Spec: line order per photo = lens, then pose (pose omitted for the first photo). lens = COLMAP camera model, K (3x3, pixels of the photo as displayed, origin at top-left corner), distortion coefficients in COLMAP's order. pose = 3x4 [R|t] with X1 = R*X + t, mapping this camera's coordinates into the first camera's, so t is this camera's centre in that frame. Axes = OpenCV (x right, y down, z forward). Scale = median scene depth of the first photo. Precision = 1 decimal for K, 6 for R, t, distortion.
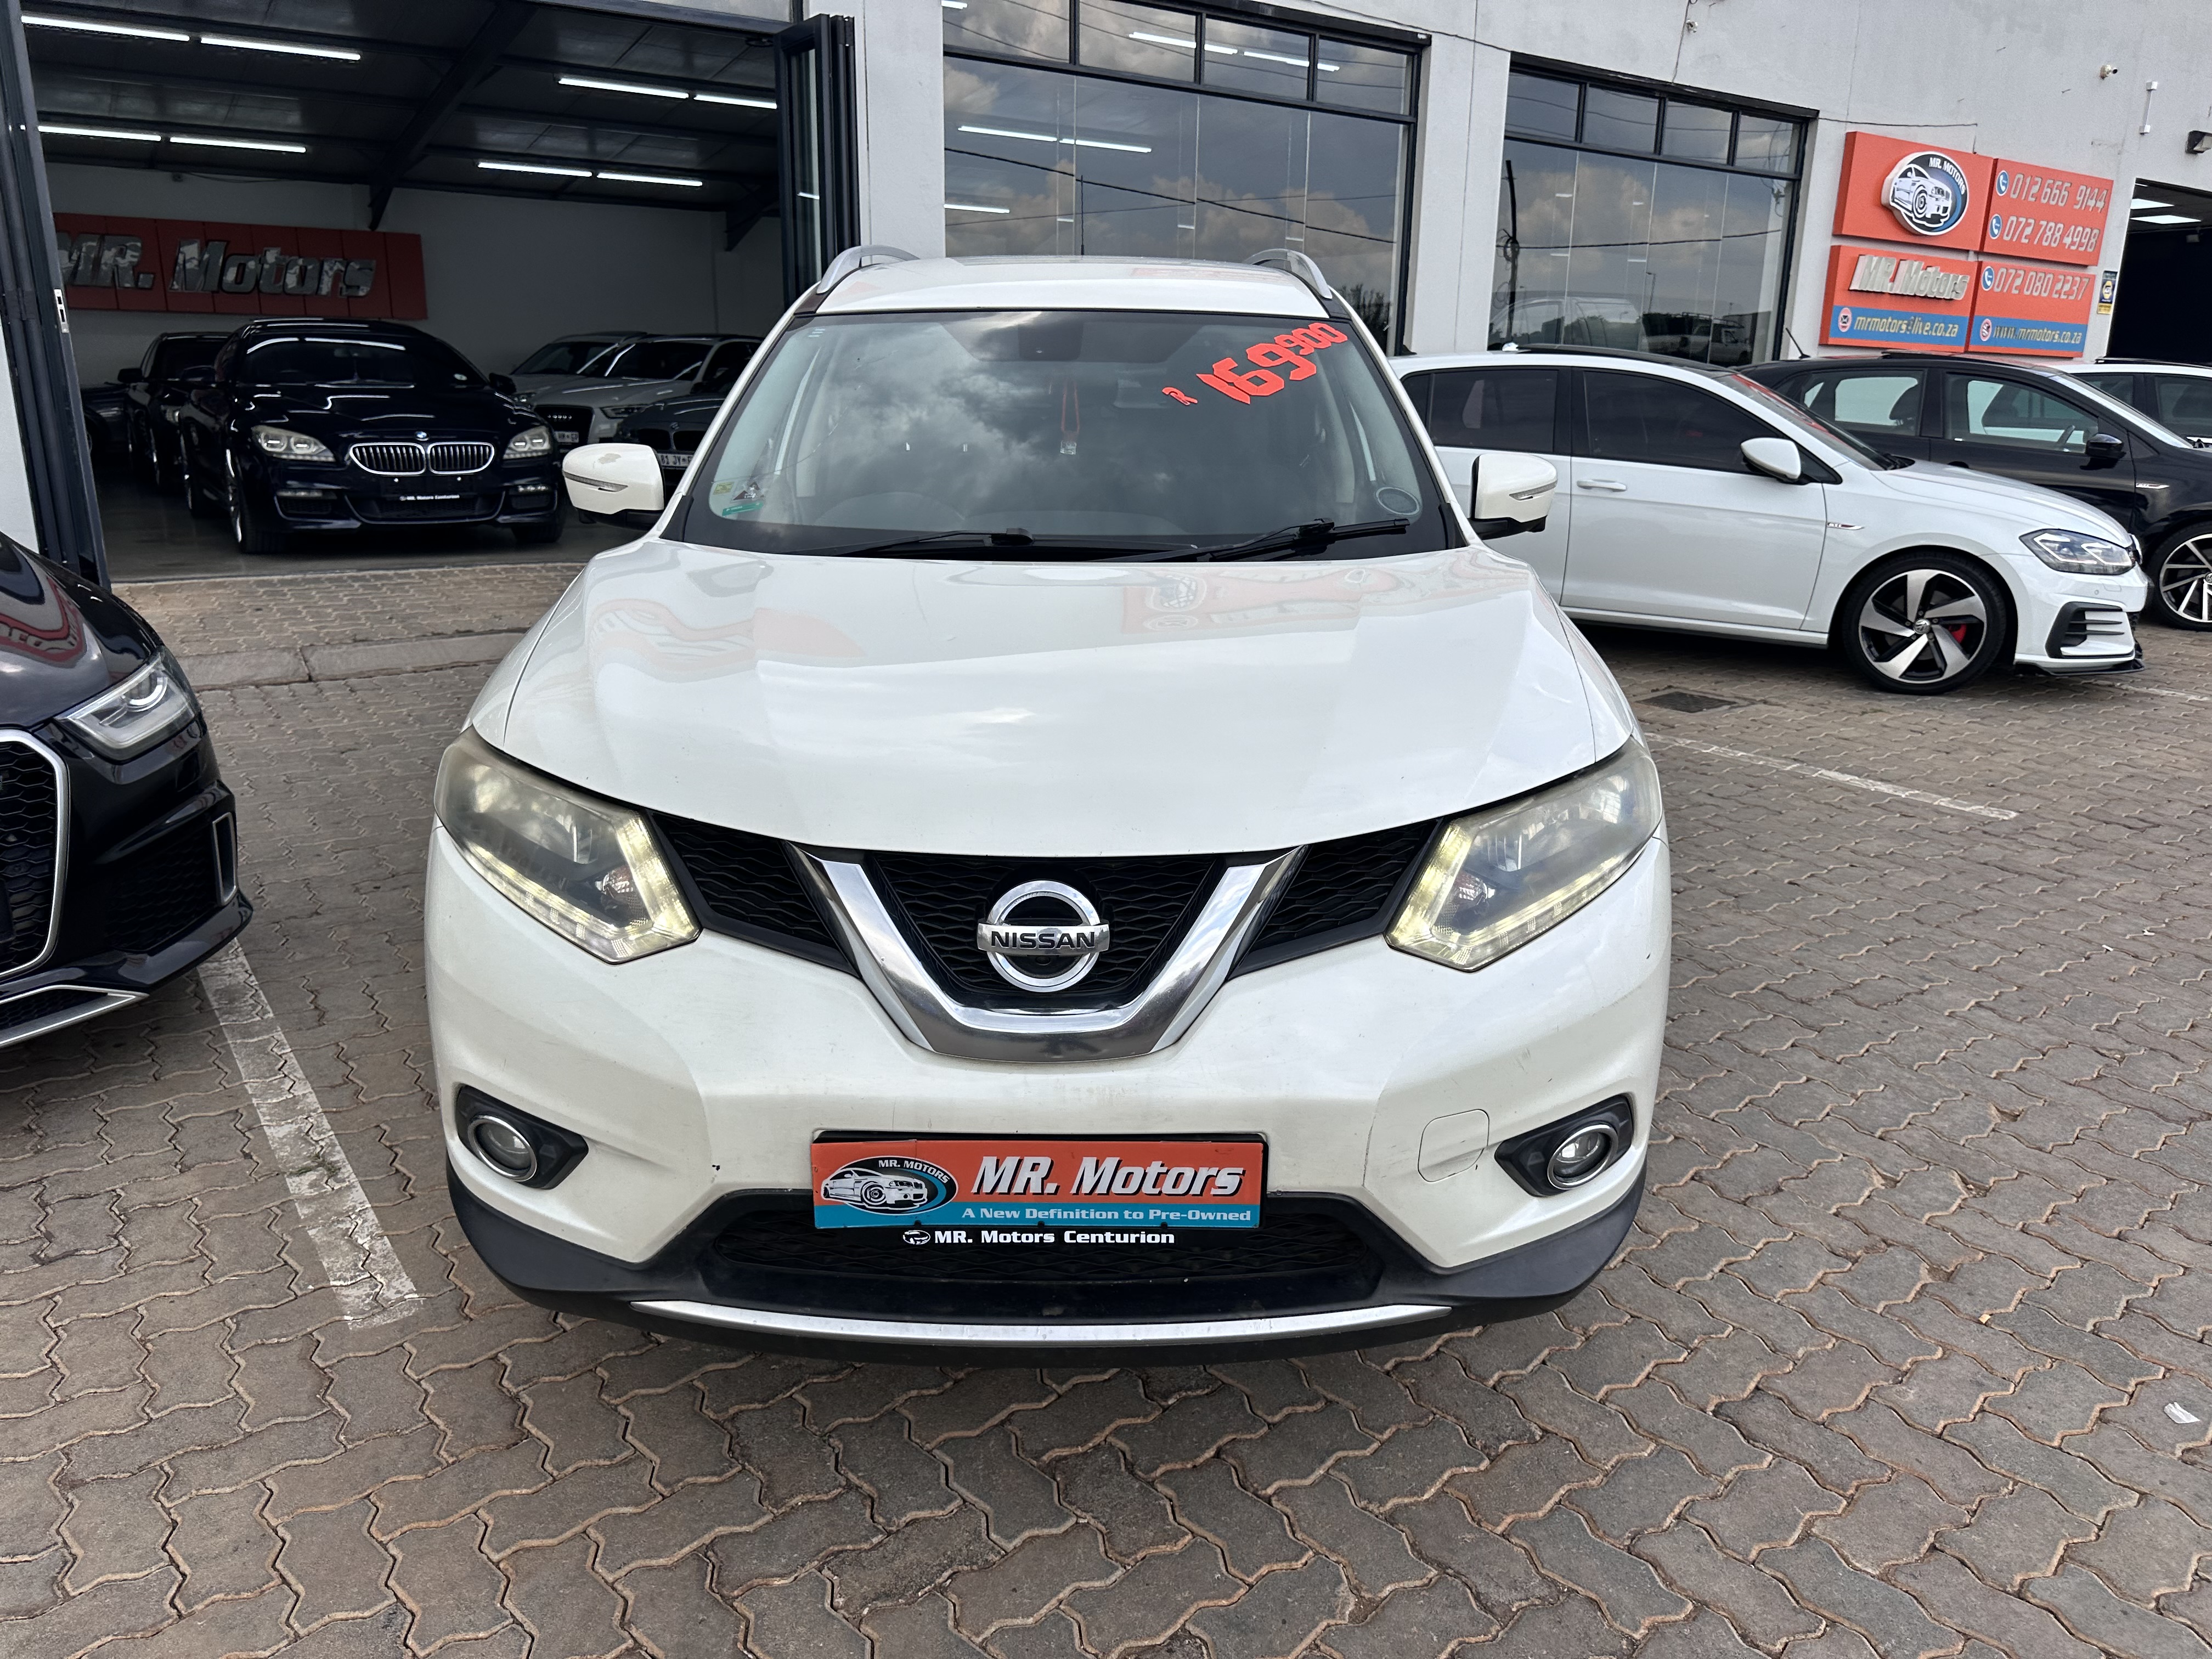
lens RADIAL K [[1571.7, 0, 1106.0], [0, 1571.7, 829.5], [0, 0, 1]] dist [0.008304, -0.015271]
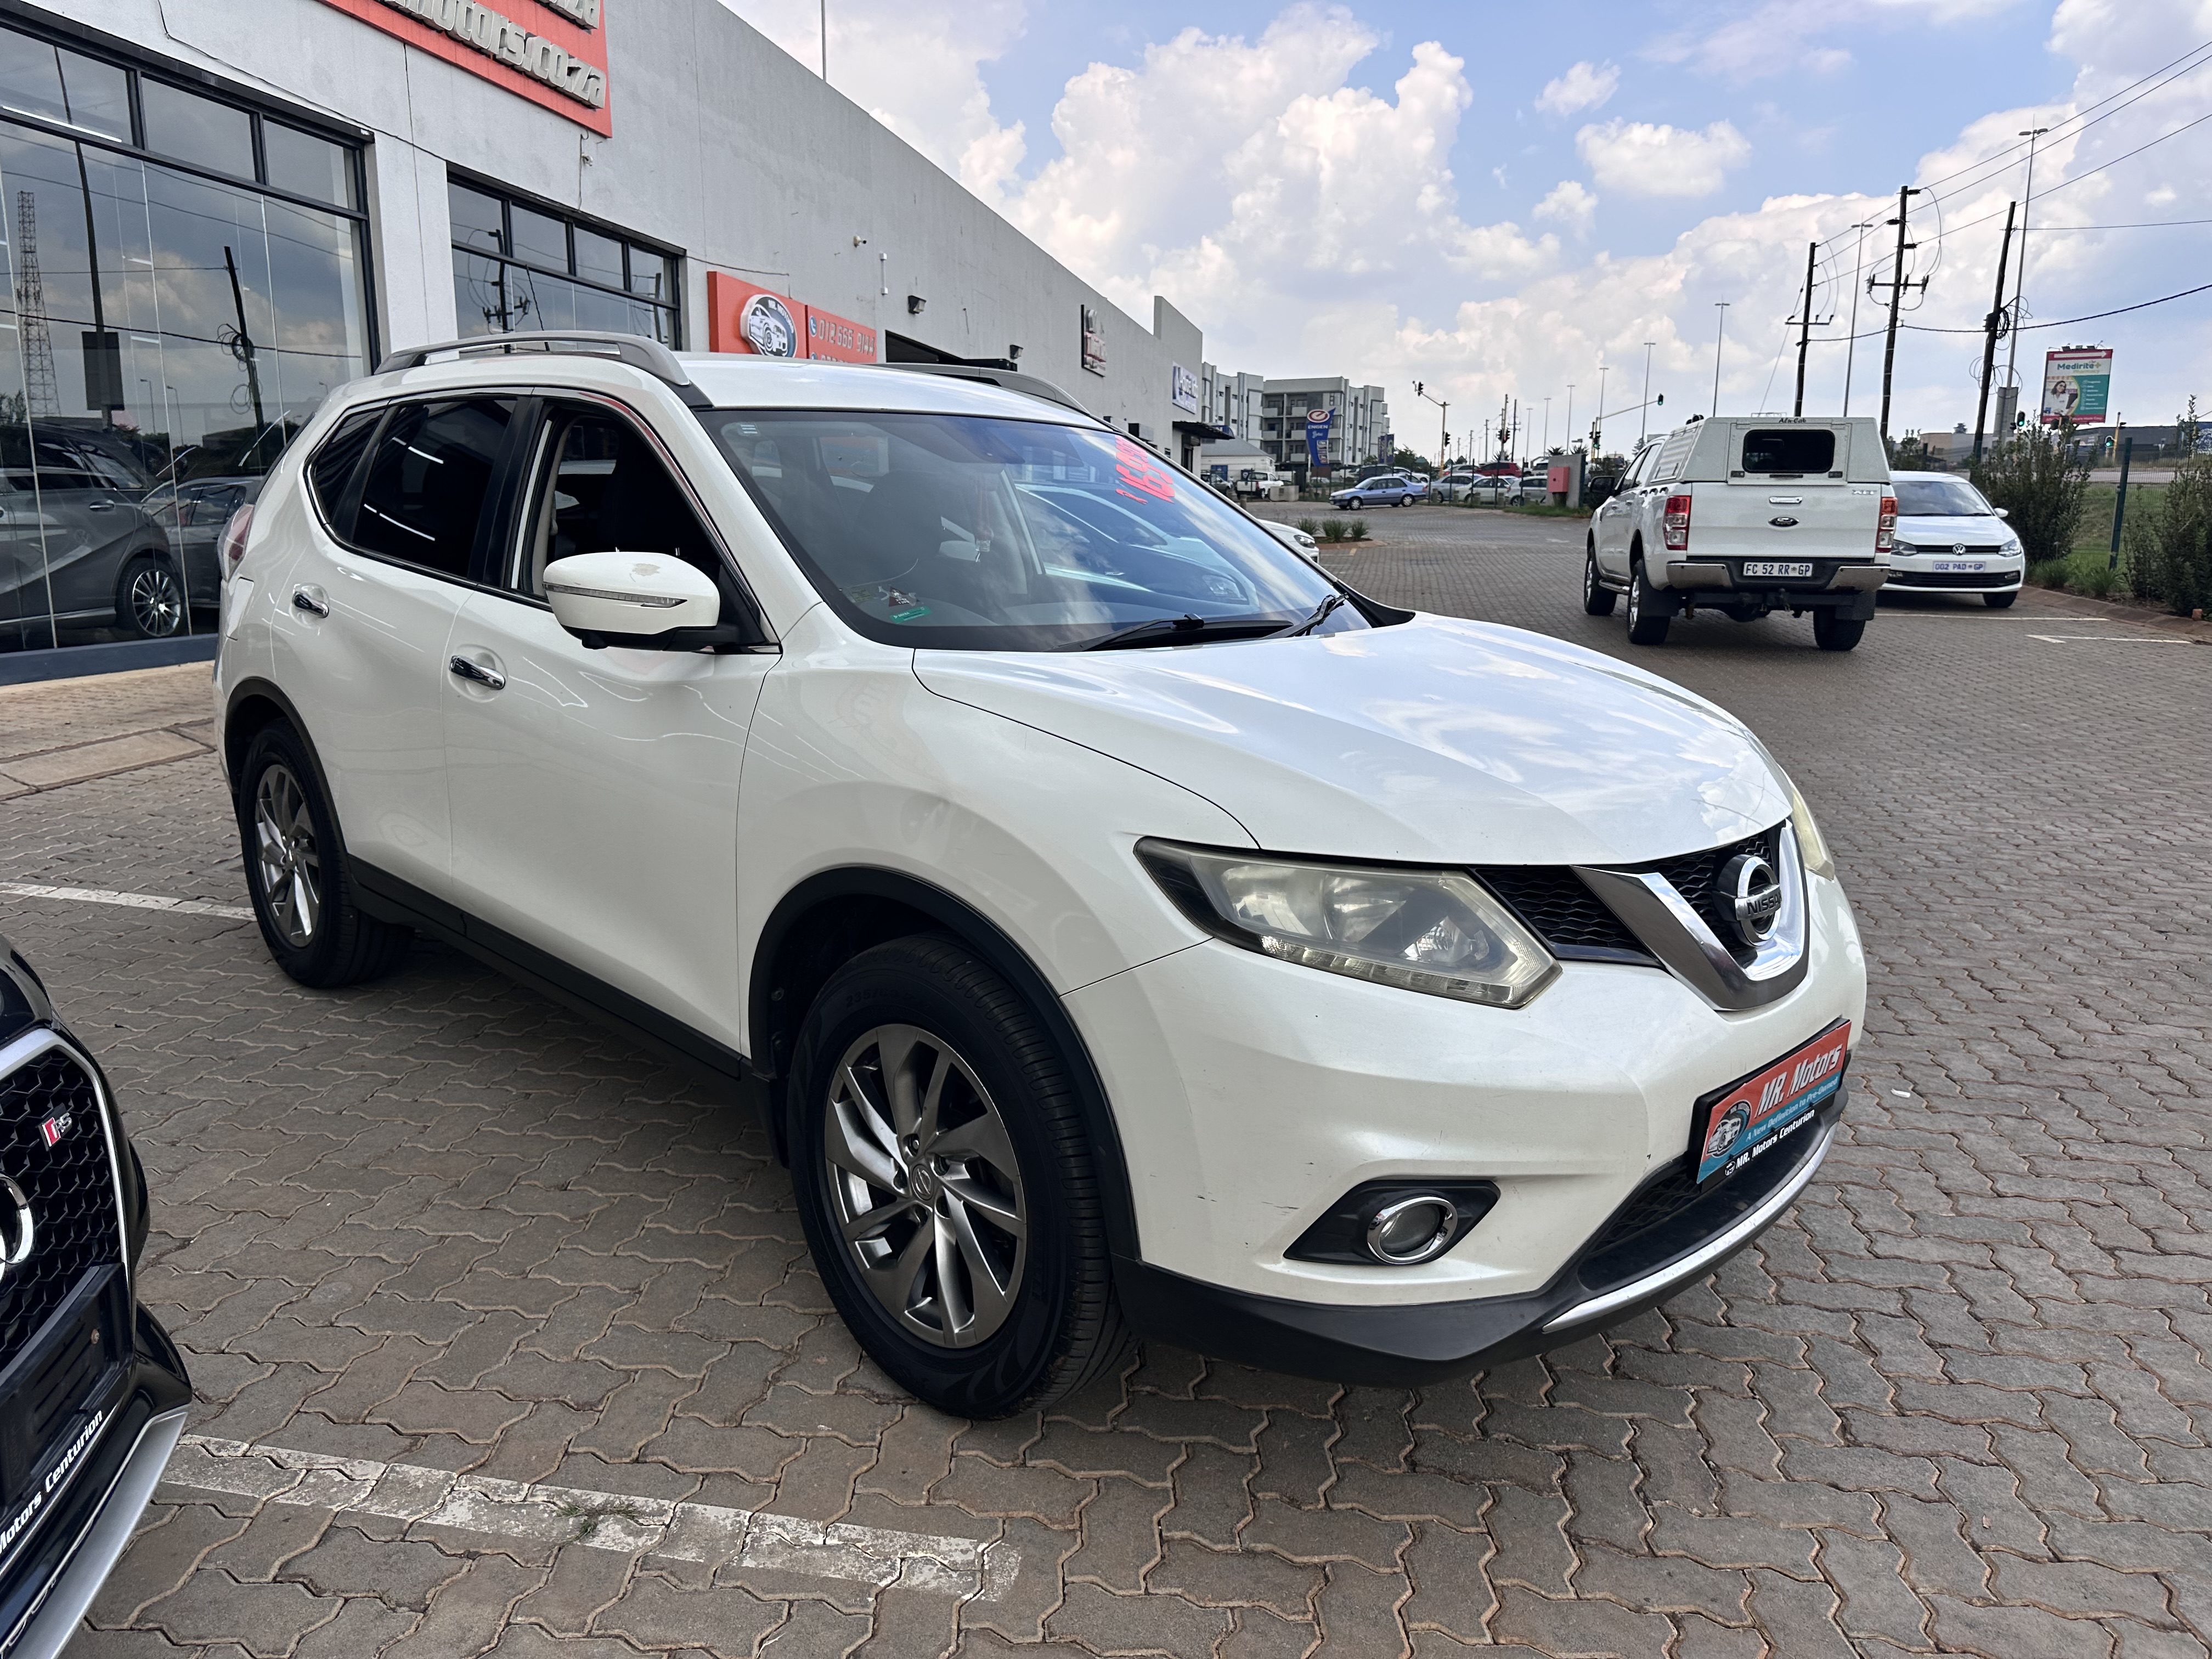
lens RADIAL K [[1571.7, 0, 1106.0], [0, 1571.7, 829.5], [0, 0, 1]] dist [0.008304, -0.015271]
pose [[0.707537, -0.148112, 0.690981, -0.247755], [0.194066, 0.980921, 0.011545, -0.020556], [-0.679507, 0.125927, 0.722781, 0.080287]]
